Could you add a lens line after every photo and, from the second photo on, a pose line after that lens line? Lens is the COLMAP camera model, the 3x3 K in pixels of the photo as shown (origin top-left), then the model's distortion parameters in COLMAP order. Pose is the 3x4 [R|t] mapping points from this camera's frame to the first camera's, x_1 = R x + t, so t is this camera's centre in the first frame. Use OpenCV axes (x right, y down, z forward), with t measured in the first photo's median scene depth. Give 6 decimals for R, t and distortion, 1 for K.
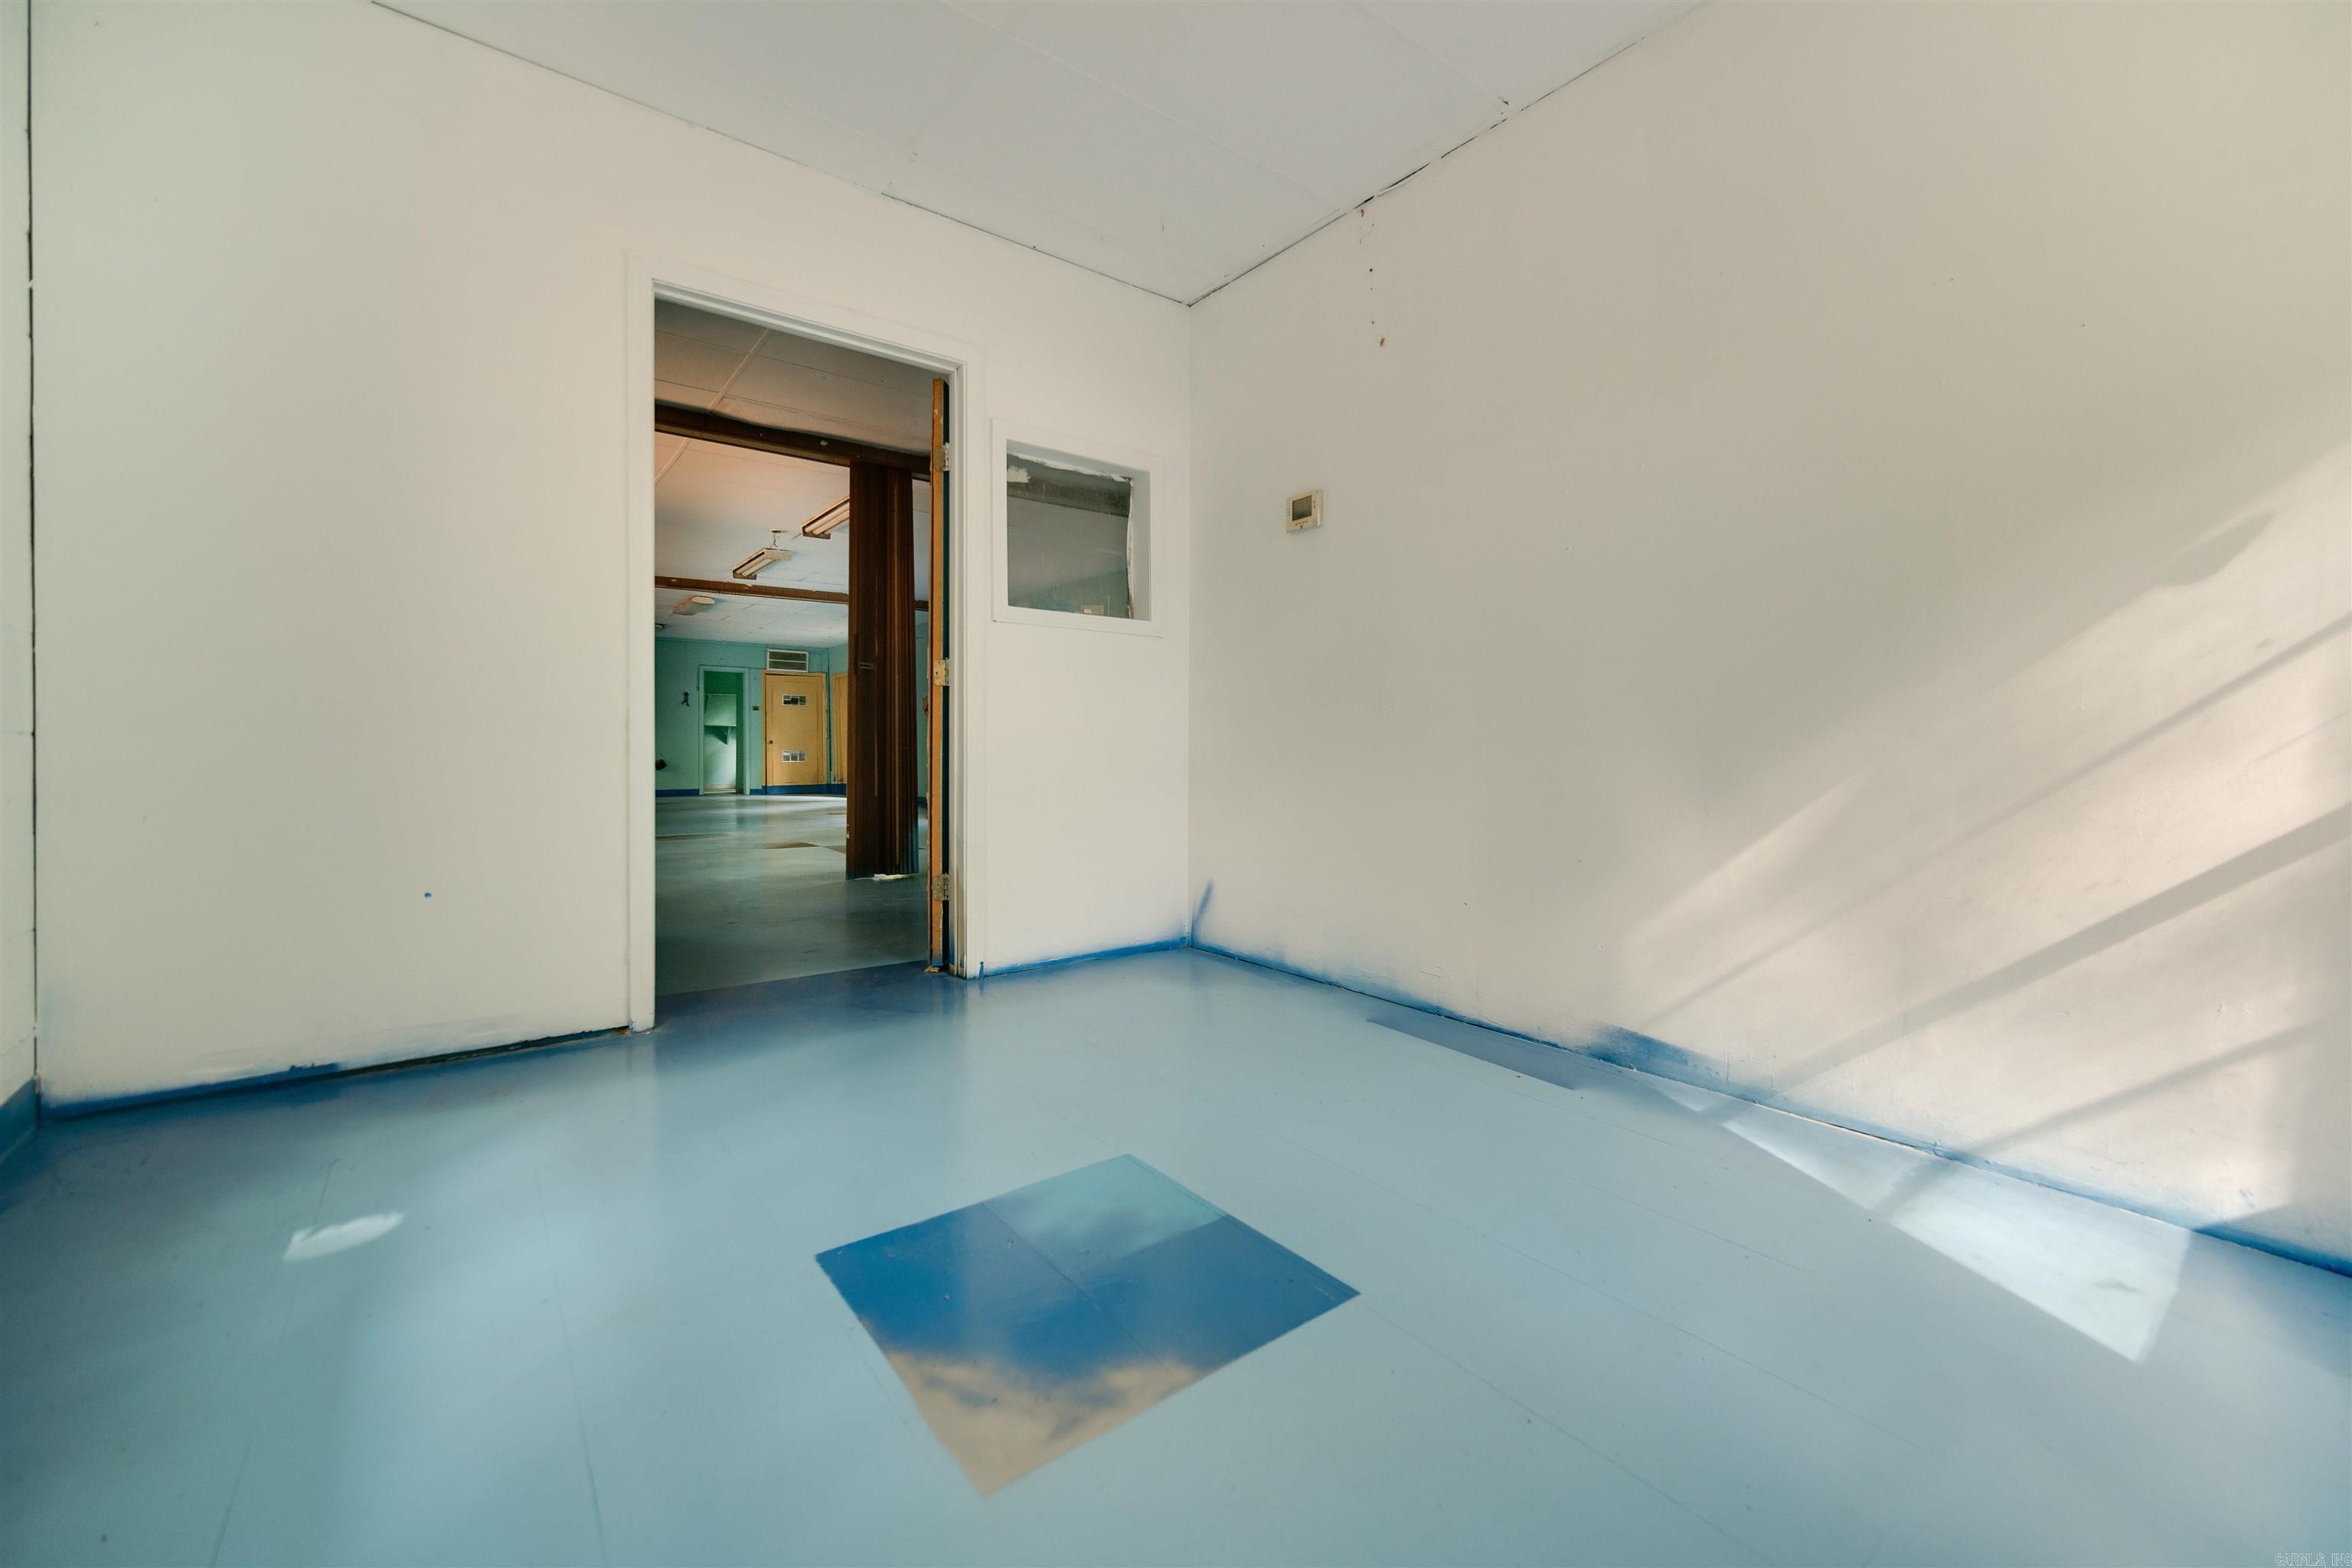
lens RADIAL K [[963.2, 0, 1182.9], [0, 963.2, 771.3], [0, 0, 1]] dist [-0.000625, 0.003617]
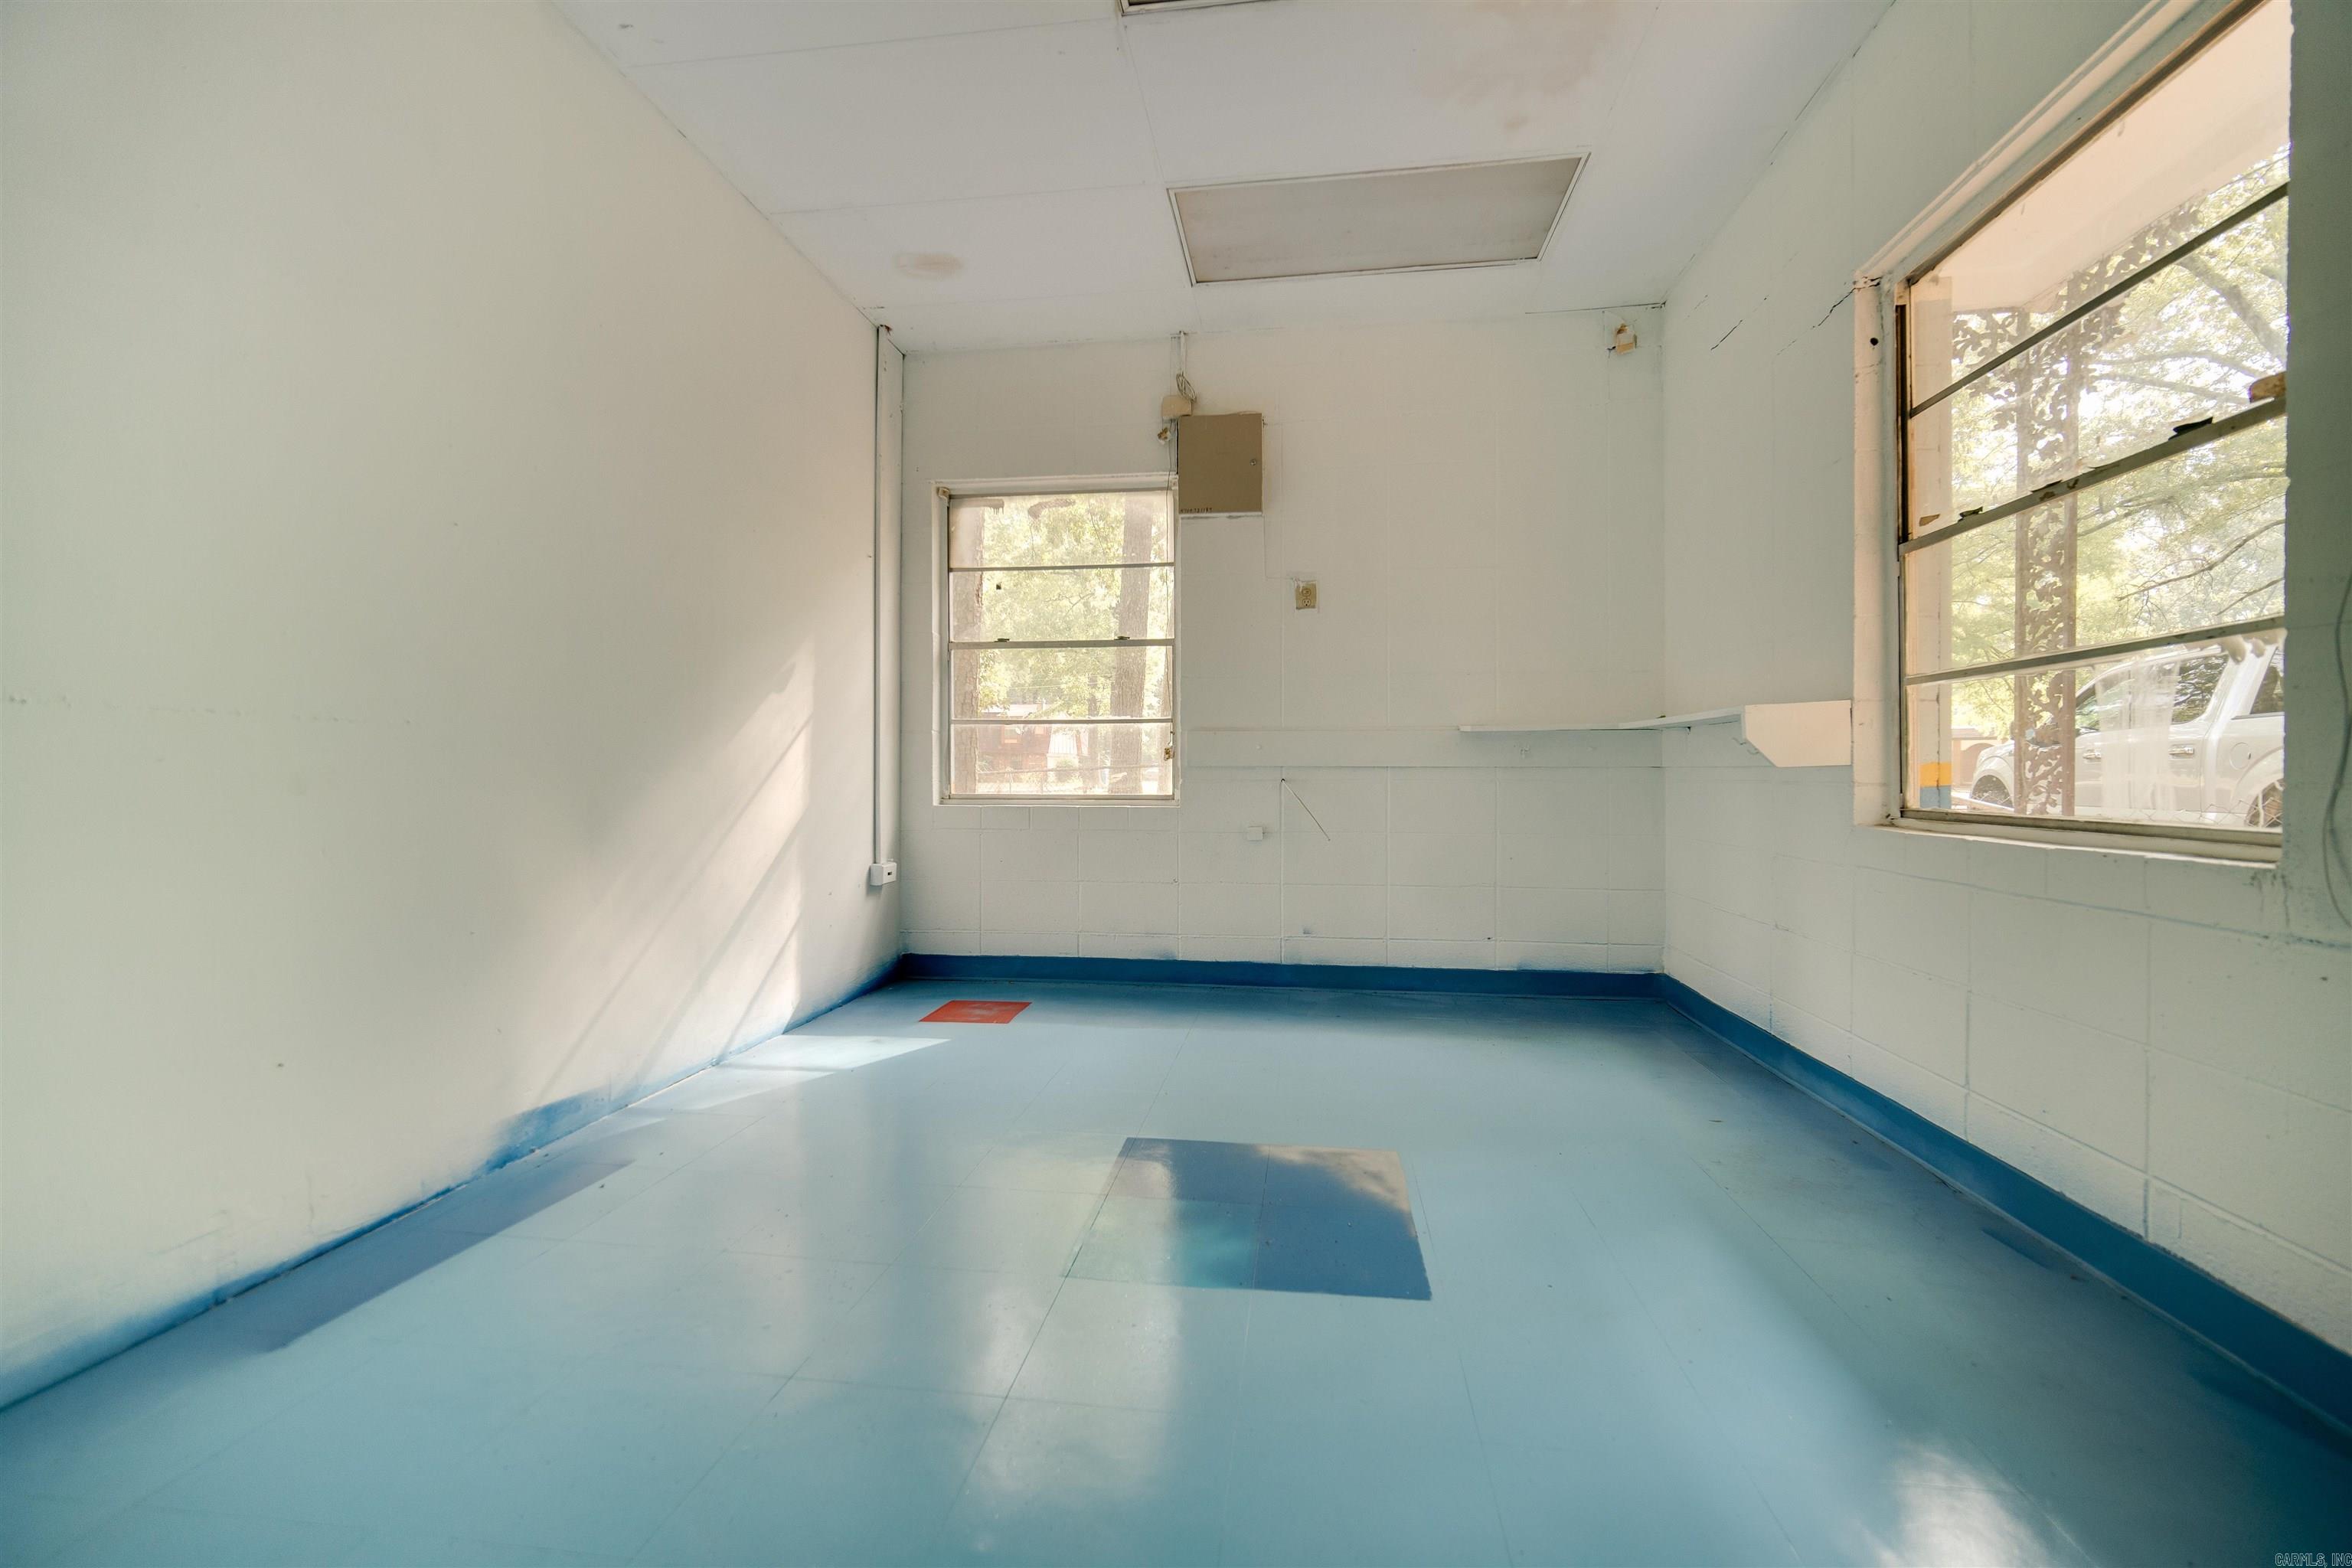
lens RADIAL K [[963.2, 0, 1182.9], [0, 963.2, 771.3], [0, 0, 1]] dist [-0.000625, 0.003617]
pose [[-0.710851, -0.004886, 0.703326, -0.723063], [0.013415, 0.999700, 0.020504, -0.062248], [-0.703215, 0.024010, -0.710572, 1.507491]]
